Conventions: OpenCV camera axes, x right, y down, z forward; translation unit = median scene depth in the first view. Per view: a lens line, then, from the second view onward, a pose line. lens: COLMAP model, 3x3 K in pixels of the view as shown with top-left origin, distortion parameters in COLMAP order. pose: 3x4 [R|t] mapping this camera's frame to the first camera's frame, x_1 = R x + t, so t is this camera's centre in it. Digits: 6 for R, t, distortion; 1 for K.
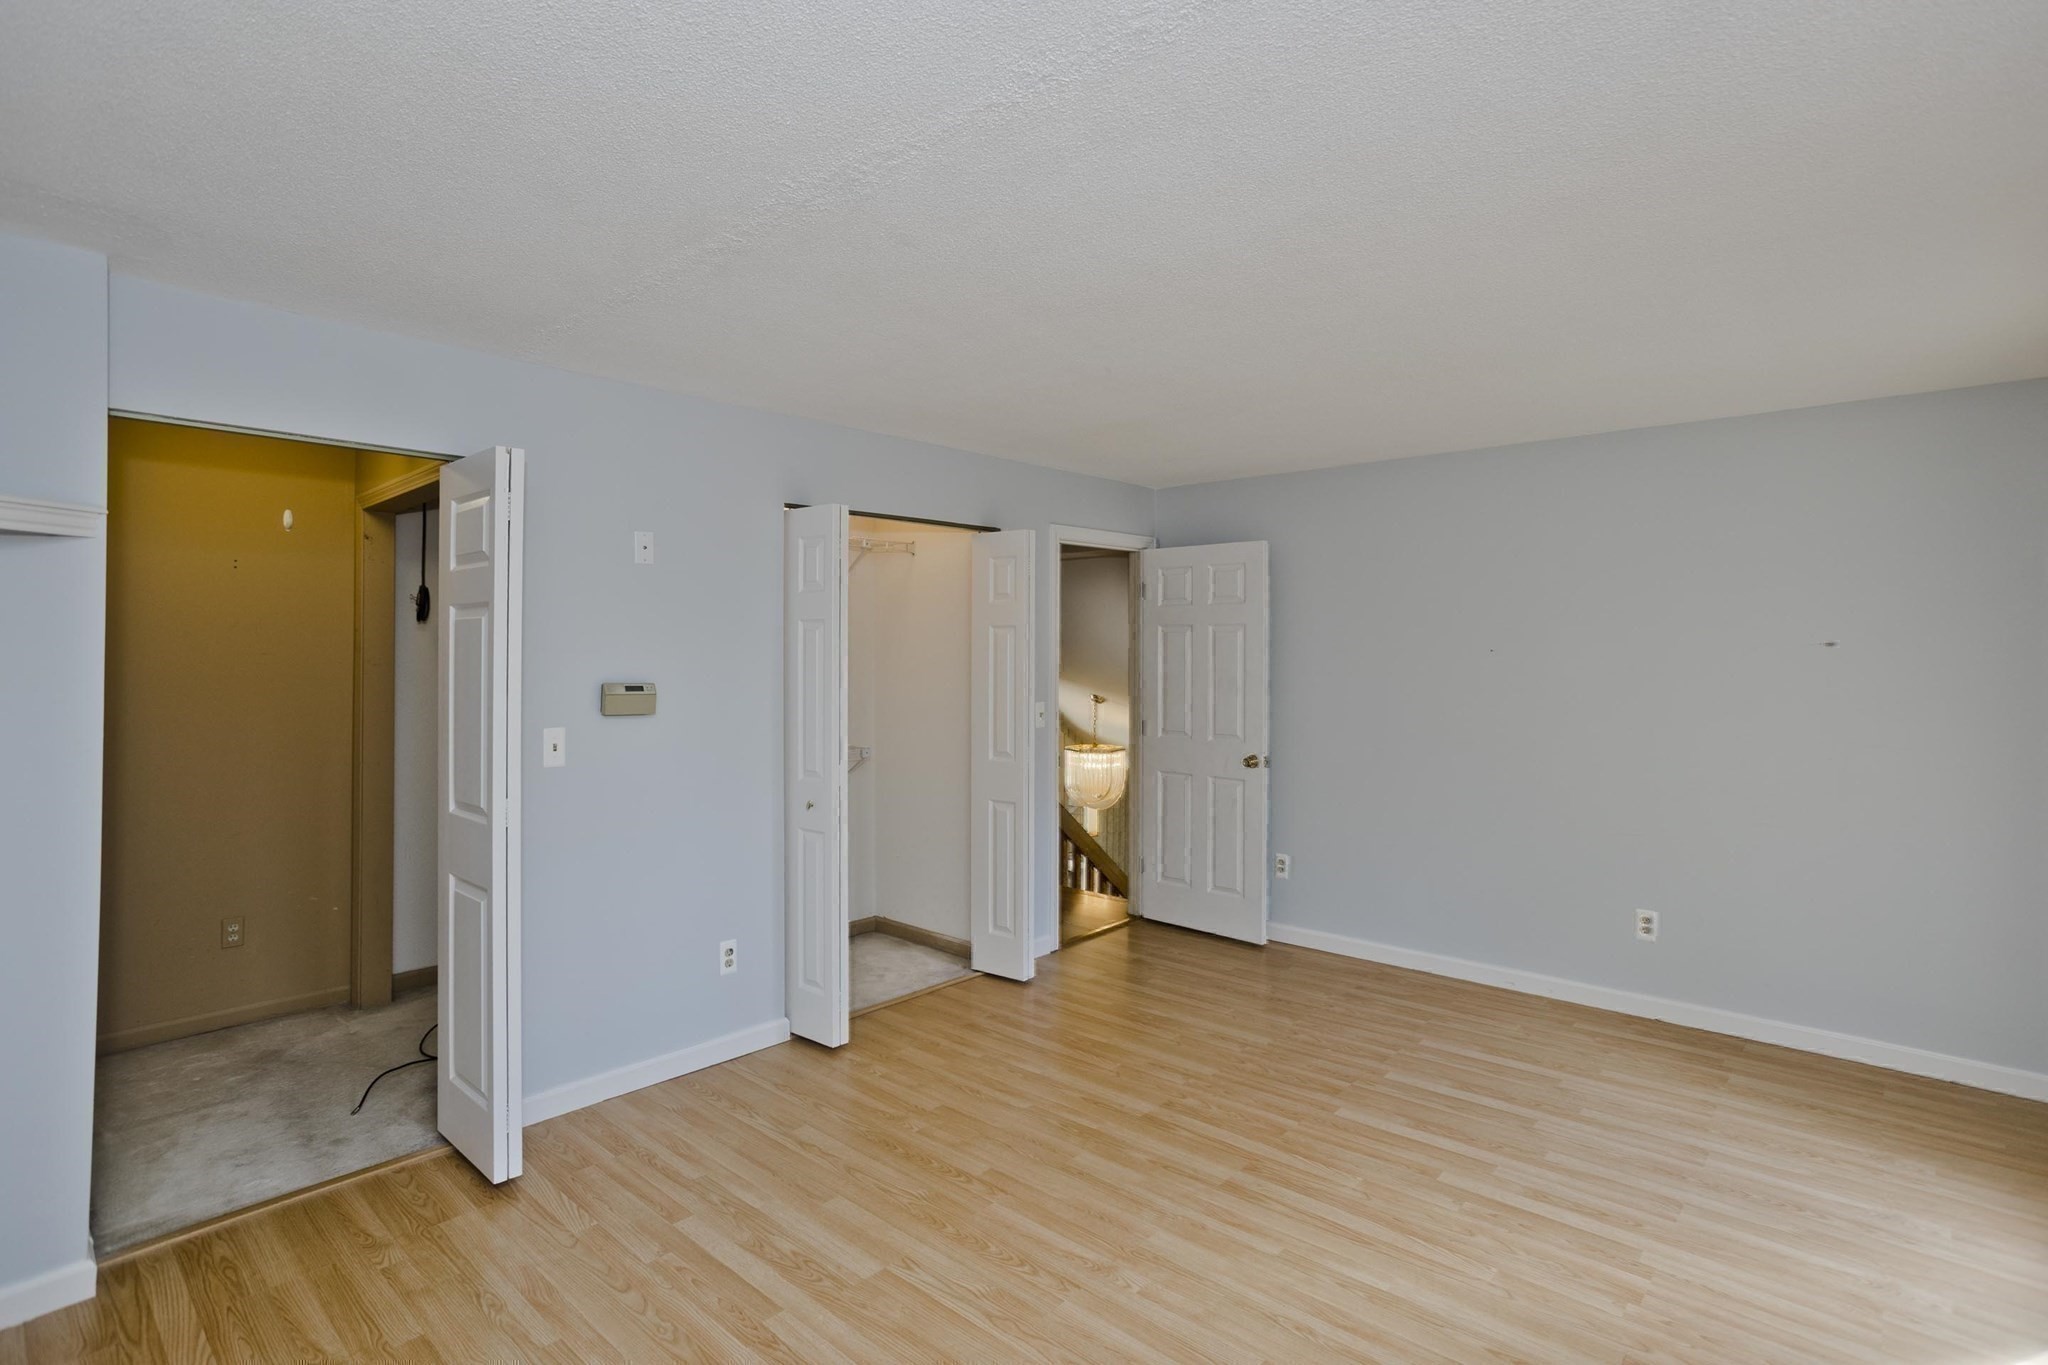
lens RADIAL K [[998.3, 0, 1027.1], [0, 998.3, 671.6], [0, 0, 1]] dist [-0.049331, 0.028555]
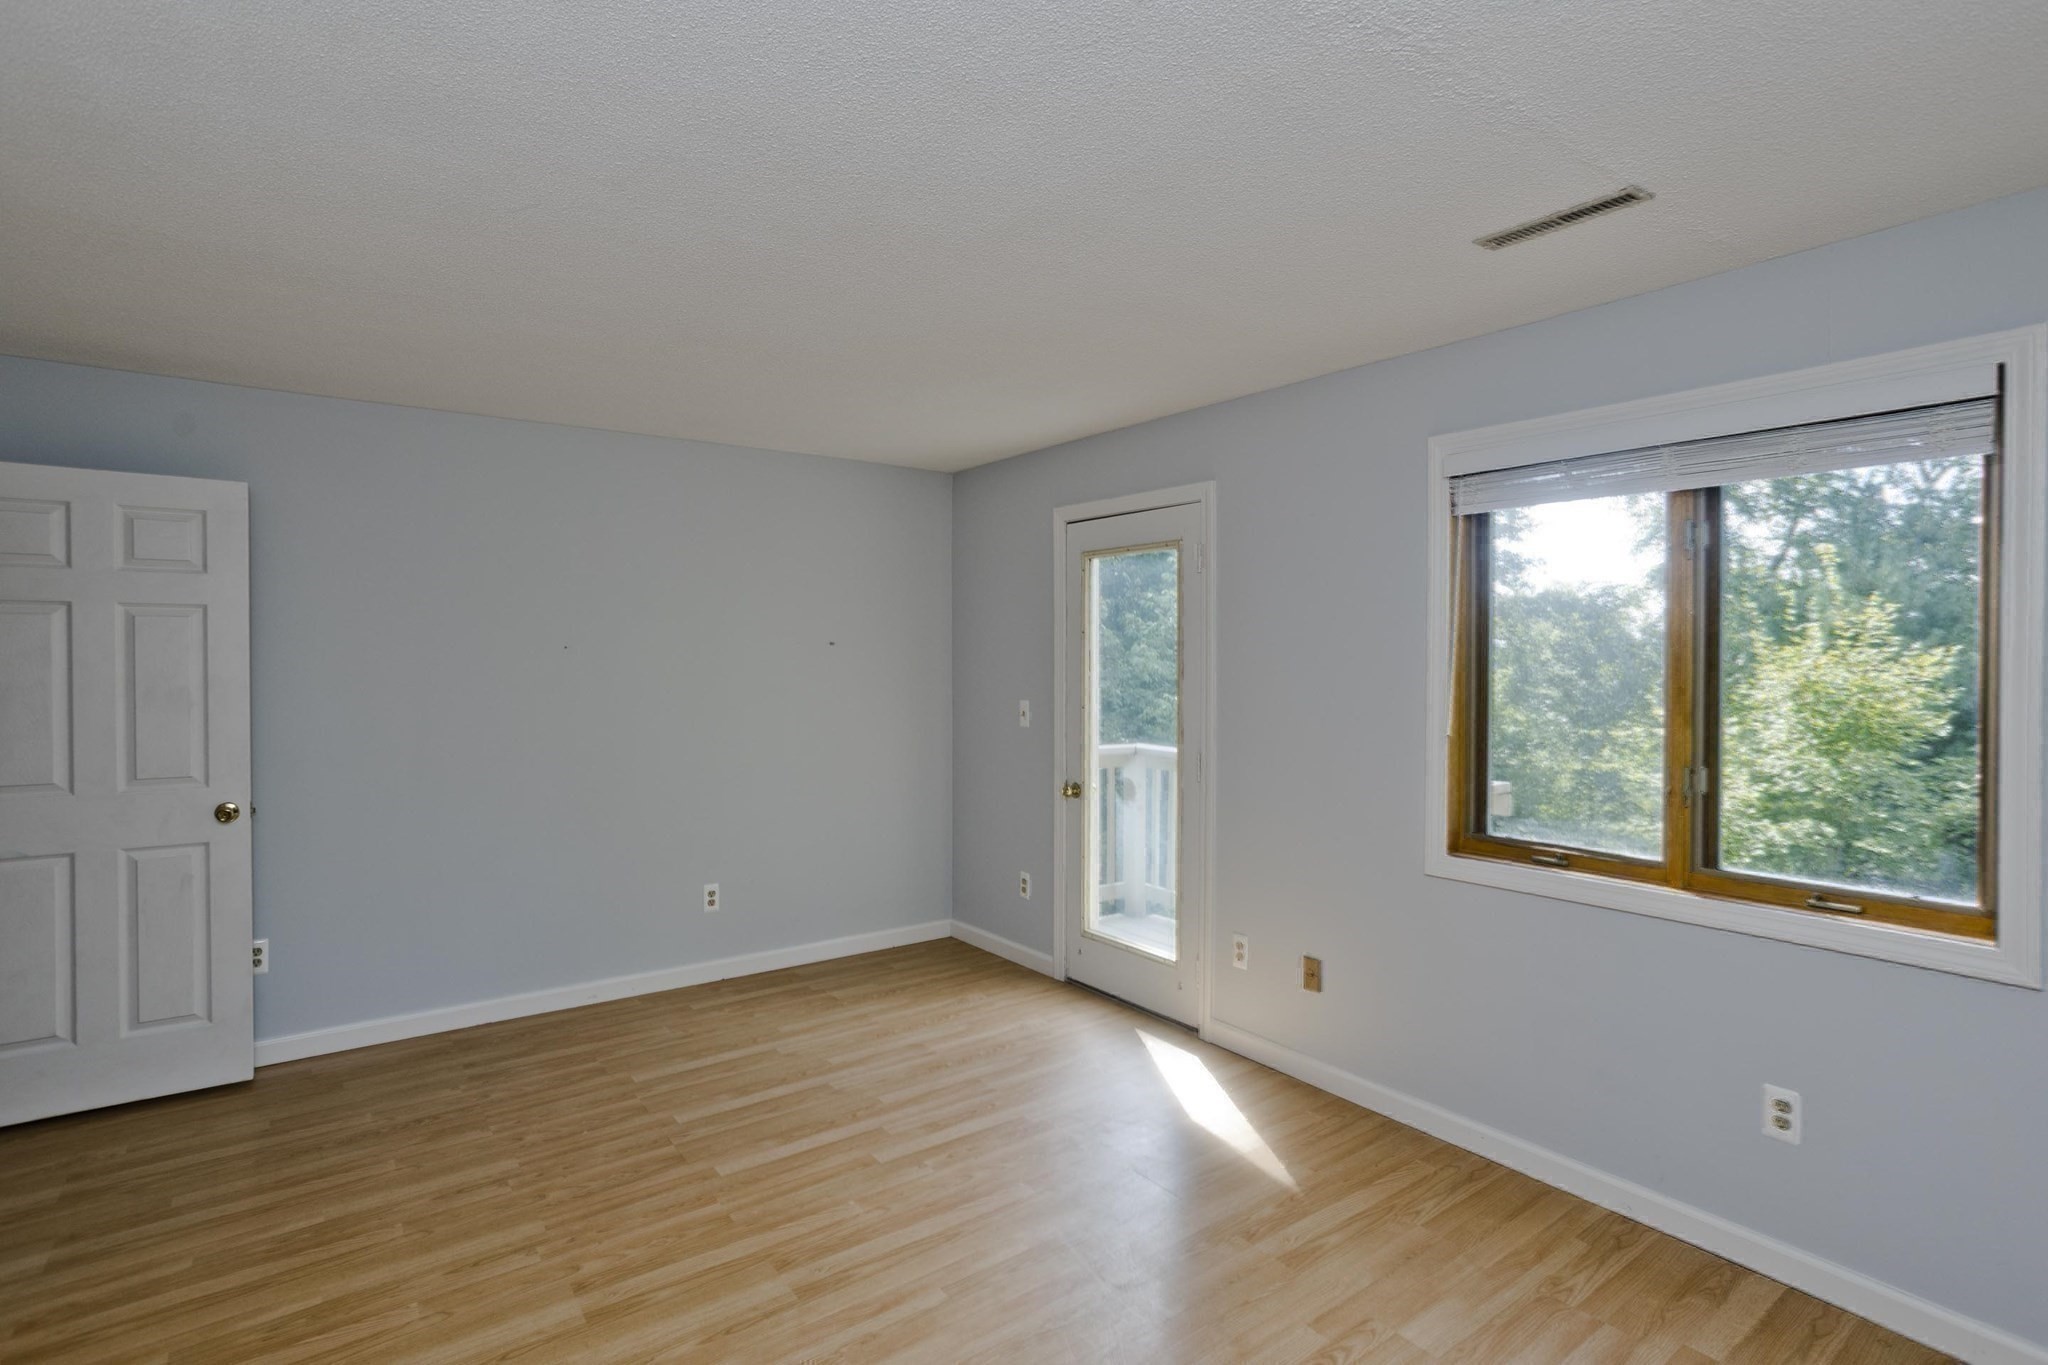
lens RADIAL K [[998.3, 0, 1027.1], [0, 998.3, 671.6], [0, 0, 1]] dist [-0.049331, 0.028555]
pose [[0.201049, -0.020526, 0.979366, -0.461652], [0.011716, 0.999759, 0.018548, -0.009338], [-0.979511, 0.007745, 0.201242, 0.540028]]
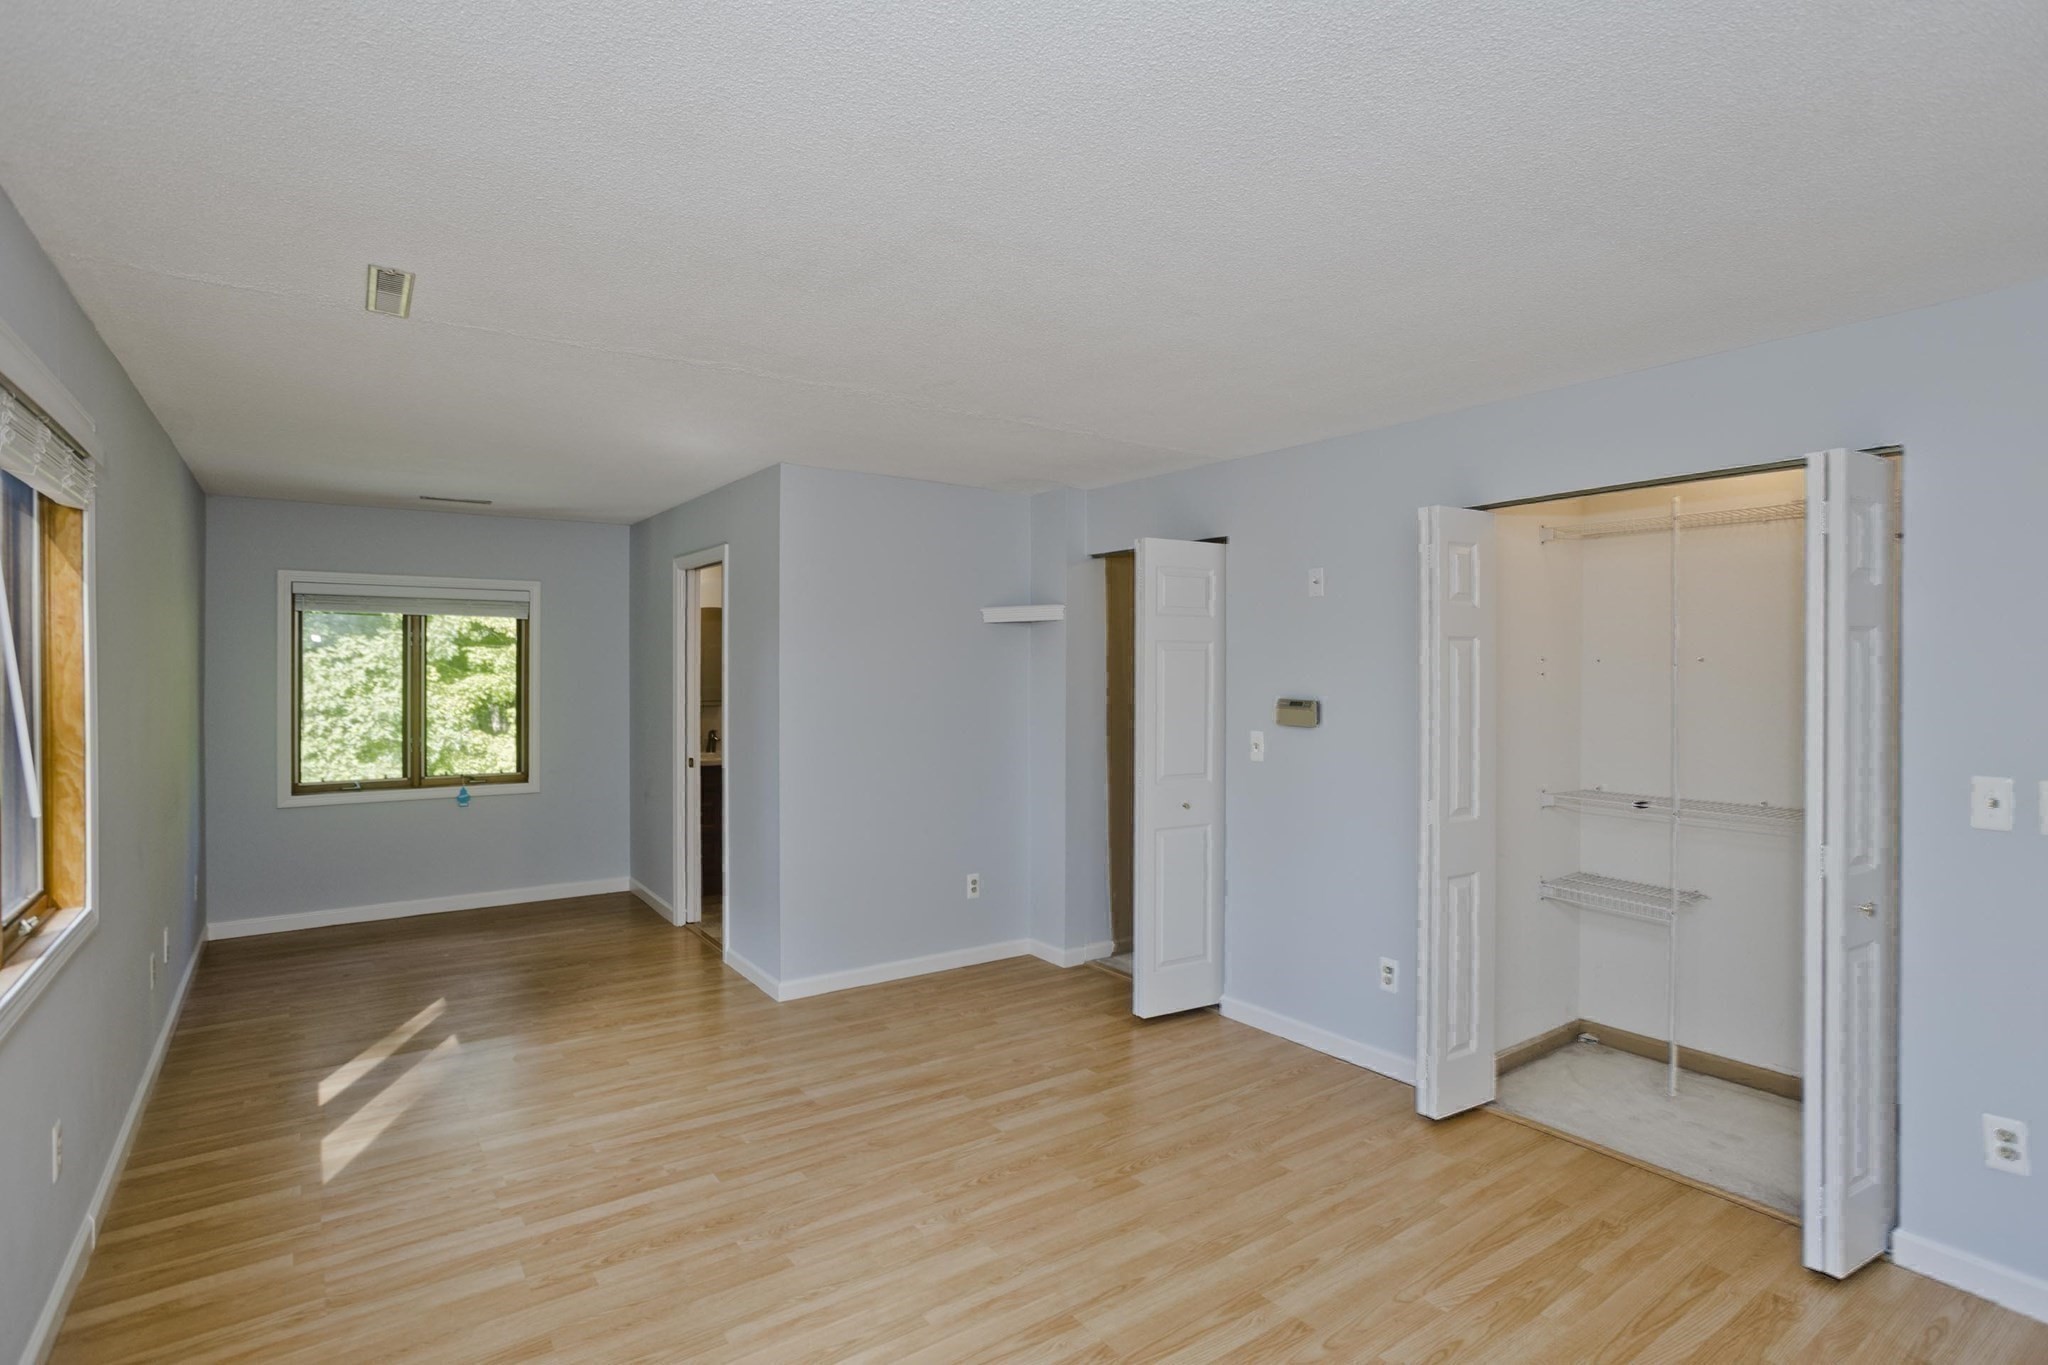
lens RADIAL K [[998.3, 0, 1027.1], [0, 998.3, 671.6], [0, 0, 1]] dist [-0.049331, 0.028555]
pose [[-0.213074, -0.010916, -0.976975, 0.839800], [-0.015112, 0.999855, -0.007876, -0.005529], [0.976919, 0.013086, -0.213208, 0.943628]]
